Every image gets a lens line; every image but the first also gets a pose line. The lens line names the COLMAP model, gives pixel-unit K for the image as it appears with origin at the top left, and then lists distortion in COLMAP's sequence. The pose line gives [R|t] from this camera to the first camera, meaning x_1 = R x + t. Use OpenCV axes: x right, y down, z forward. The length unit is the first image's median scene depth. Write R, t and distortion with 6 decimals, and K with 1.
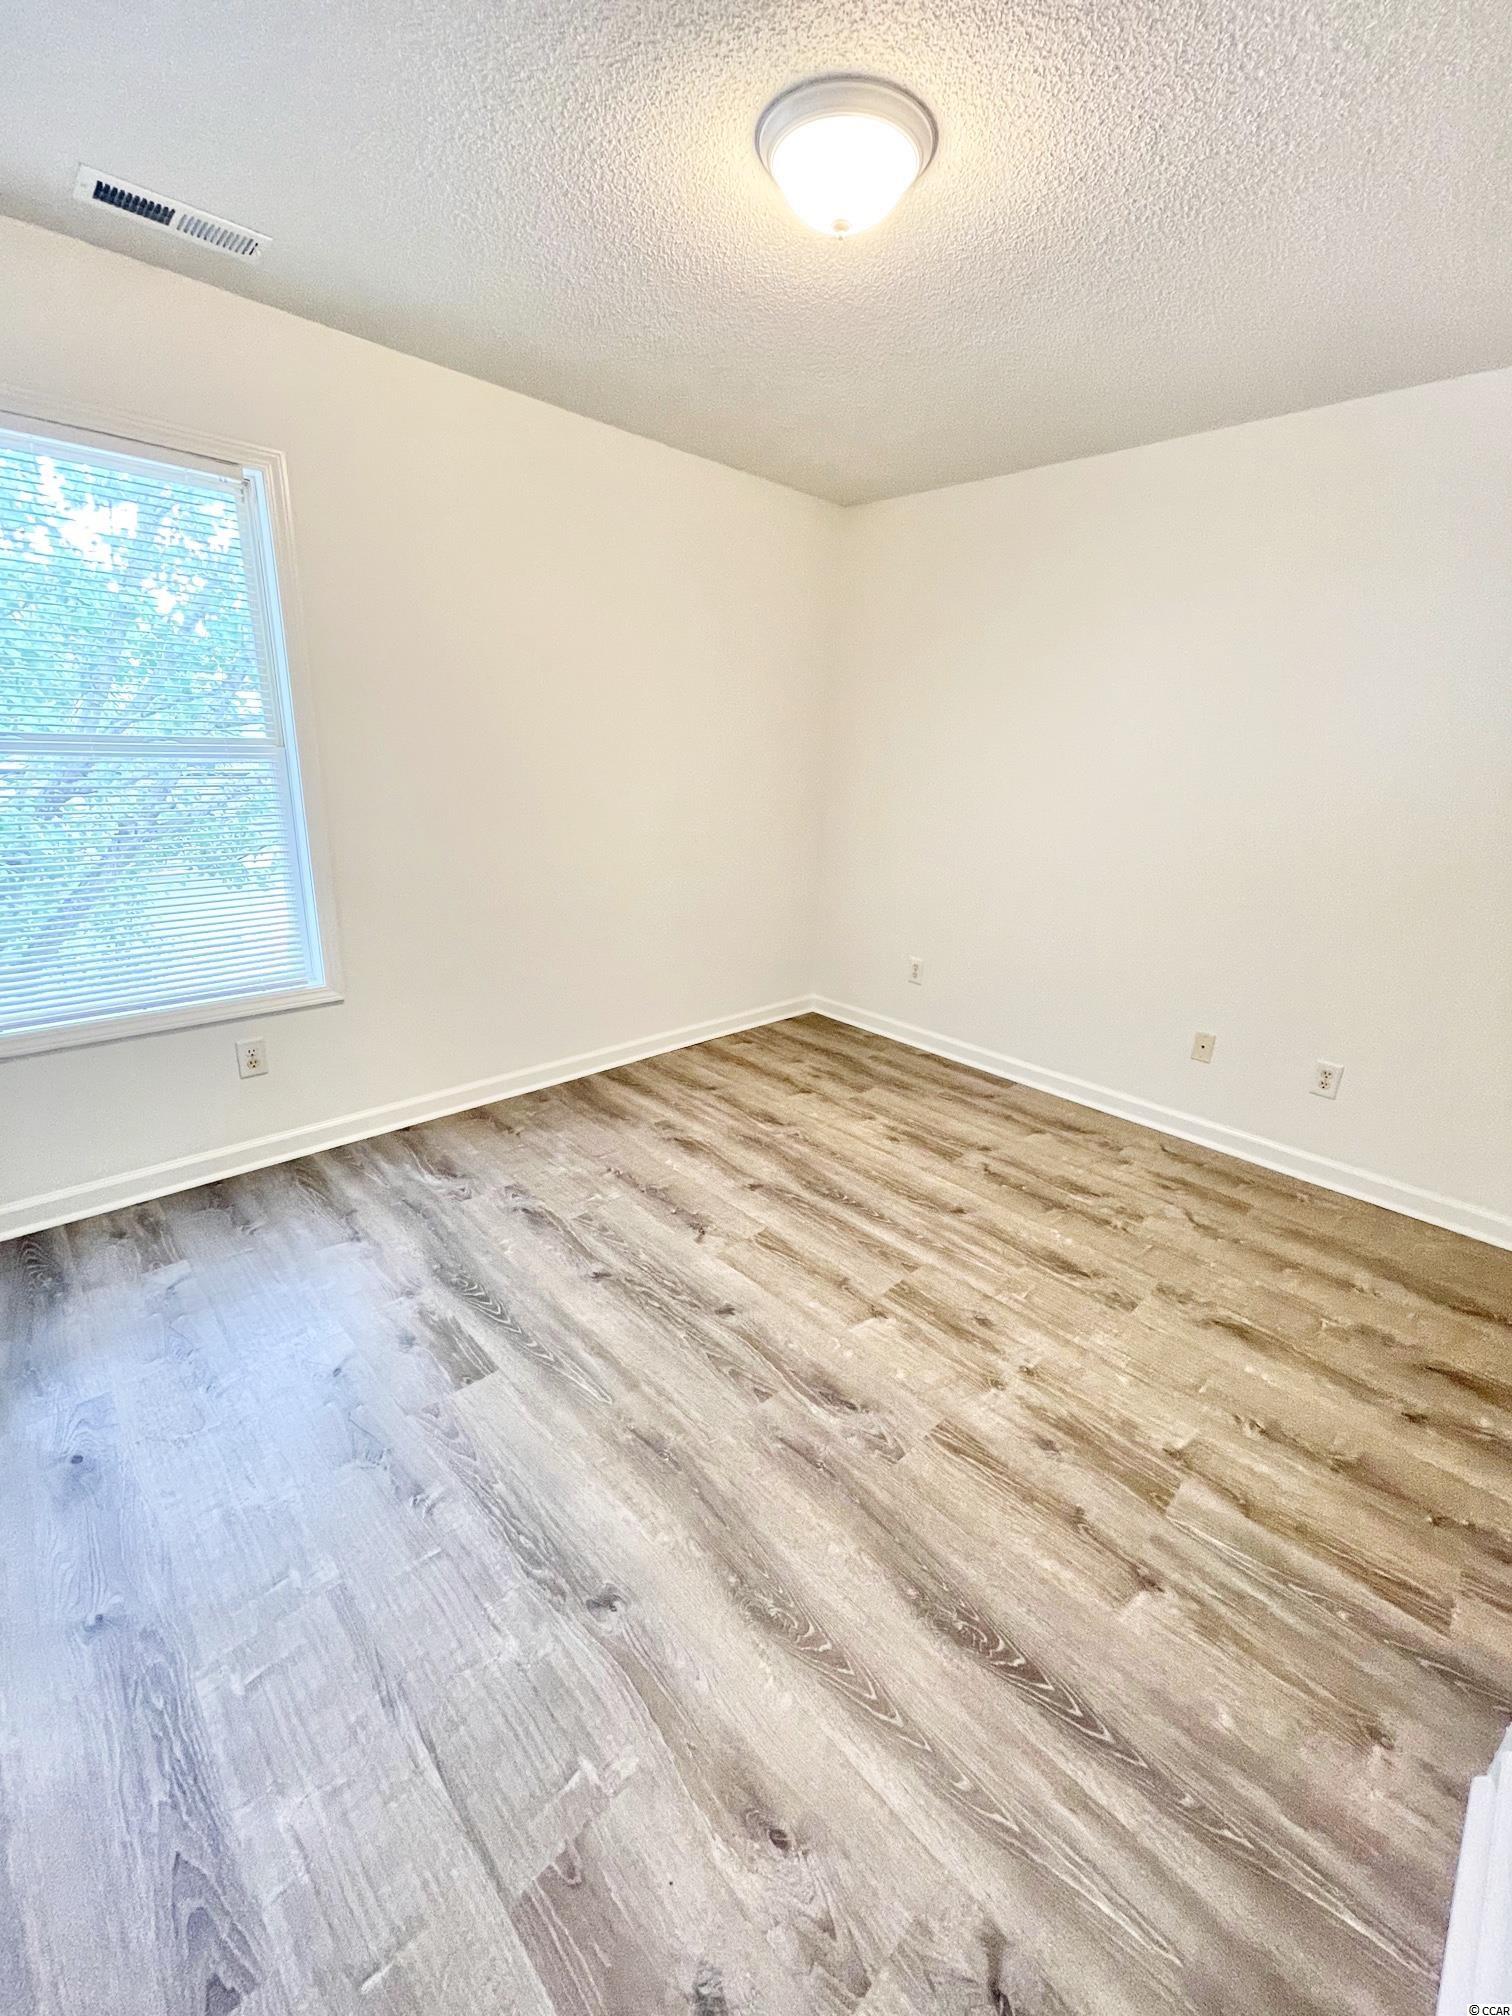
lens RADIAL K [[815.4, 0, 759.1], [0, 815.4, 999.1], [0, 0, 1]] dist [-0.001118, -0.000158]
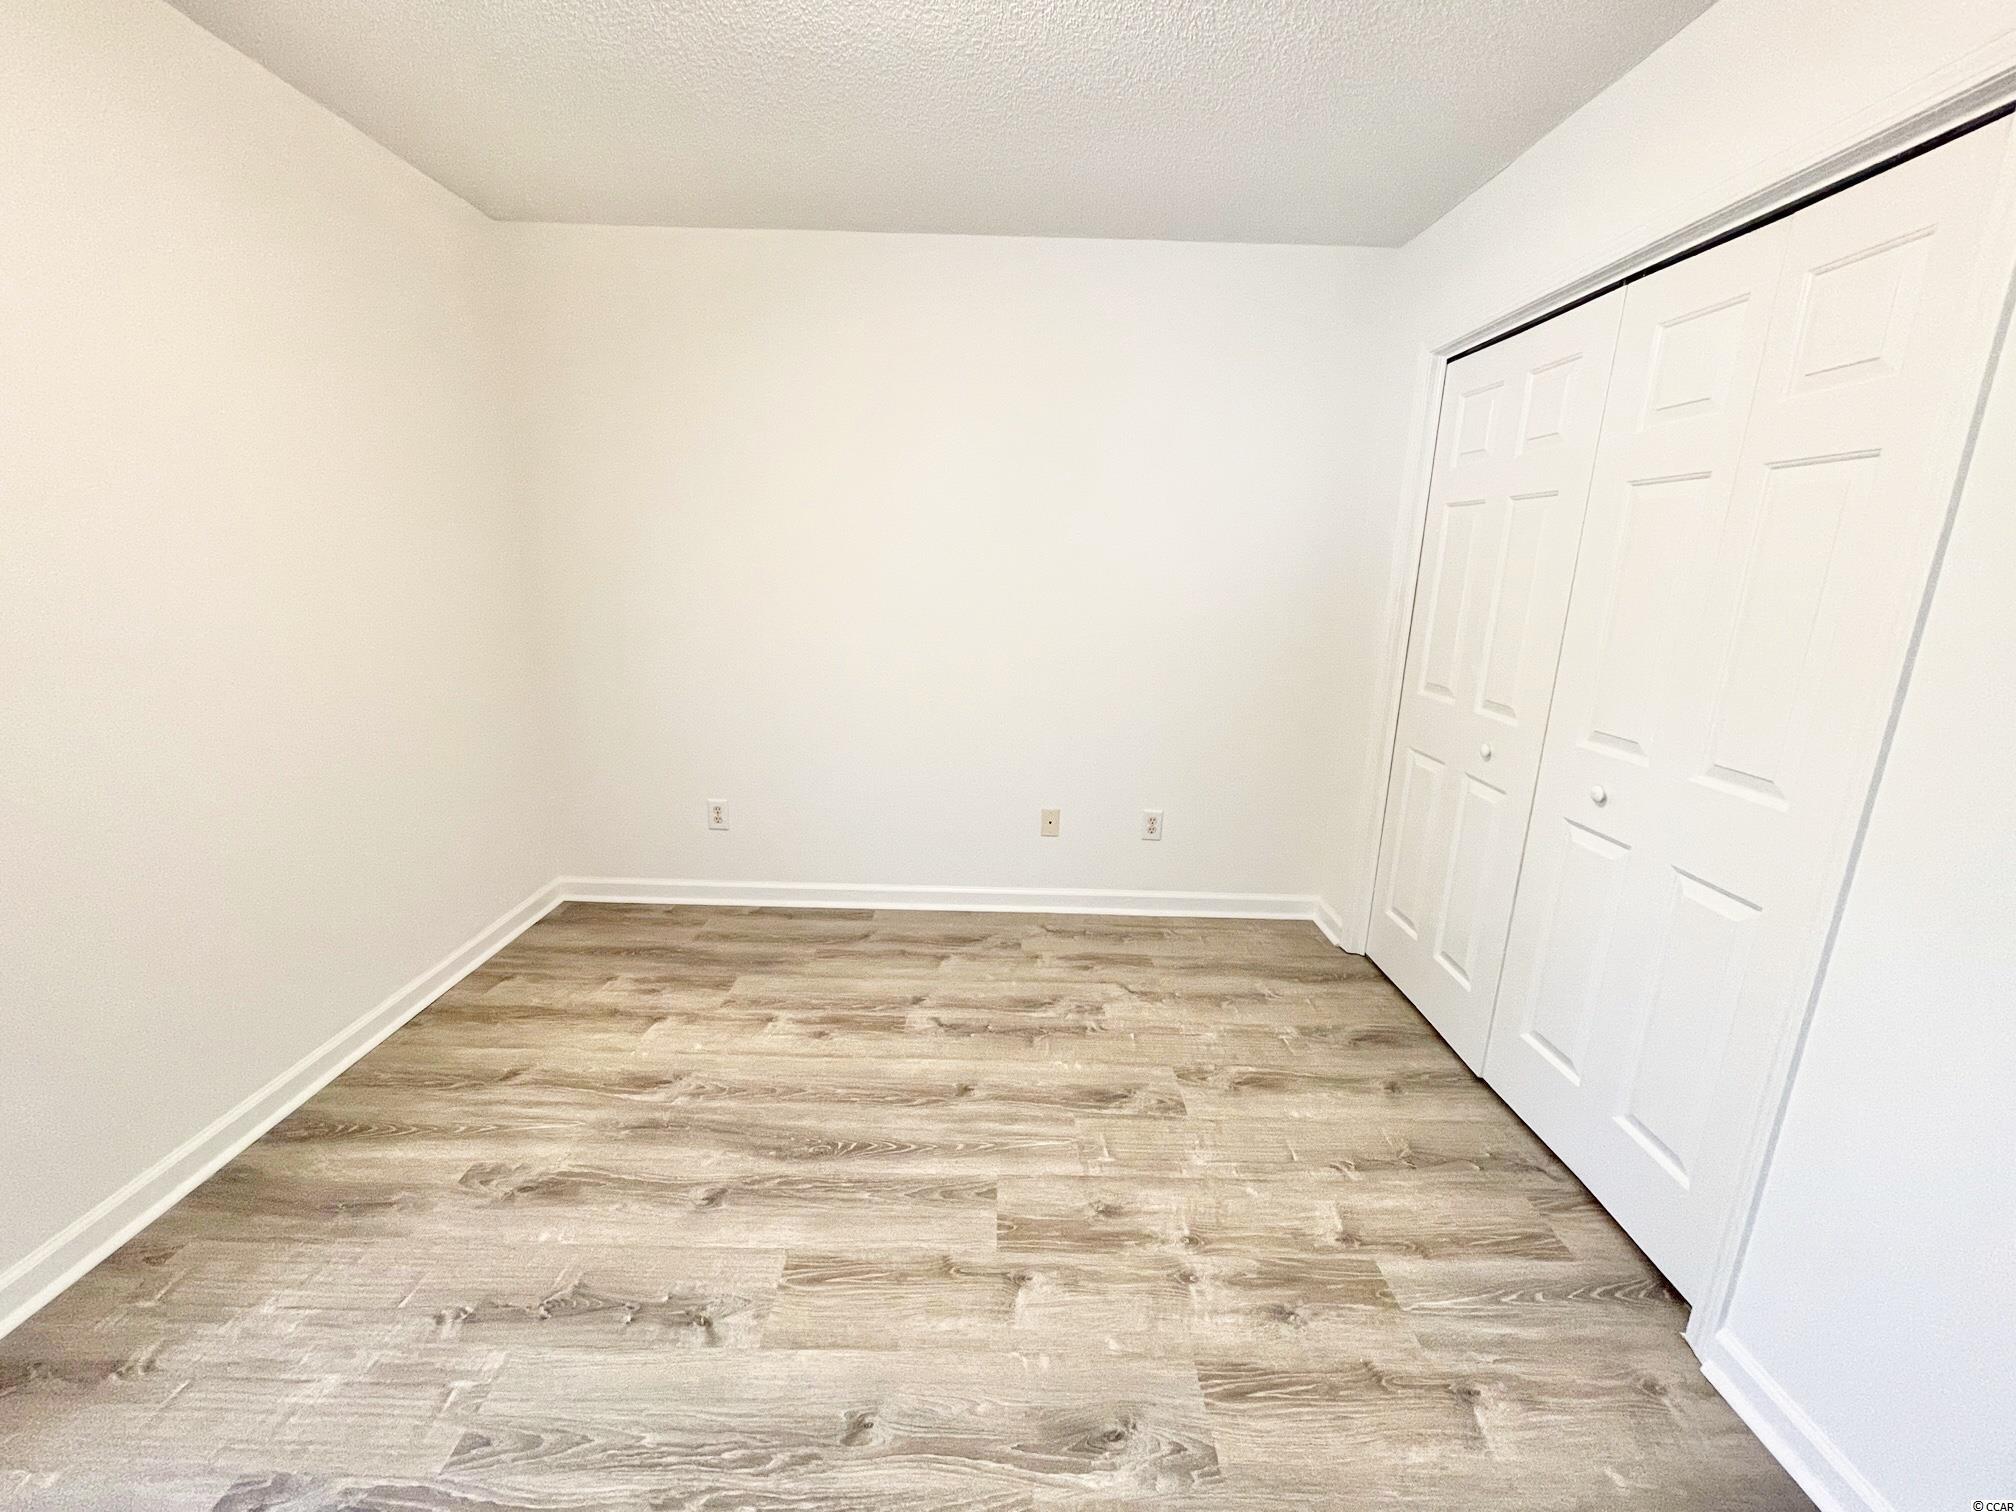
lens RADIAL K [[815.4, 0, 1011.4], [0, 815.4, 751.8], [0, 0, 1]] dist [-0.001118, -0.000158]
pose [[0.695607, -0.189455, 0.692992, -0.226667], [0.217492, 0.974871, 0.048204, -0.104573], [-0.684710, 0.117189, 0.719332, 0.304453]]
